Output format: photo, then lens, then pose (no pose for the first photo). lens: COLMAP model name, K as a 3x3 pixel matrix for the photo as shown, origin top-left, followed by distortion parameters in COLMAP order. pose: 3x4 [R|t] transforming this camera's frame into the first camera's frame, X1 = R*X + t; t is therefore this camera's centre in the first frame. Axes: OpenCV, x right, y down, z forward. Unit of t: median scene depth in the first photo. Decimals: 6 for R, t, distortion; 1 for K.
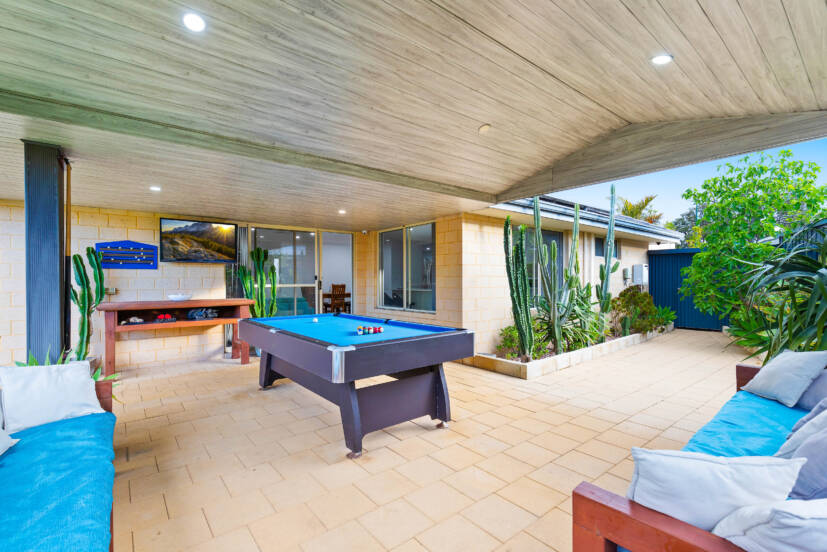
lens RADIAL K [[378.3, 0, 413.0], [0, 378.3, 277.4], [0, 0, 1]] dist [0.016164, -0.000128]
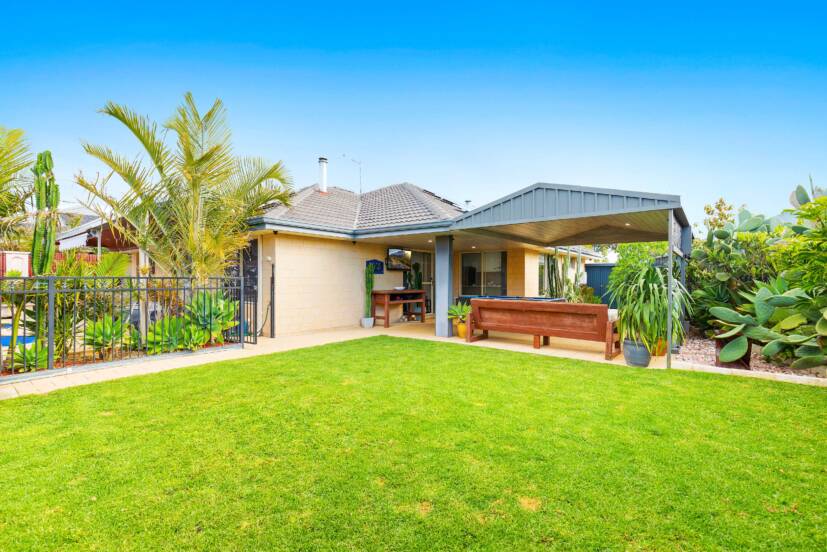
lens RADIAL K [[378.3, 0, 414.5], [0, 378.3, 277.1], [0, 0, 1]] dist [0.016164, -0.000128]
pose [[0.976883, 0.005863, 0.213694, -0.895739], [-0.004681, 0.999971, -0.006037, 0.005277], [-0.213723, 0.004897, 0.976882, -0.910338]]
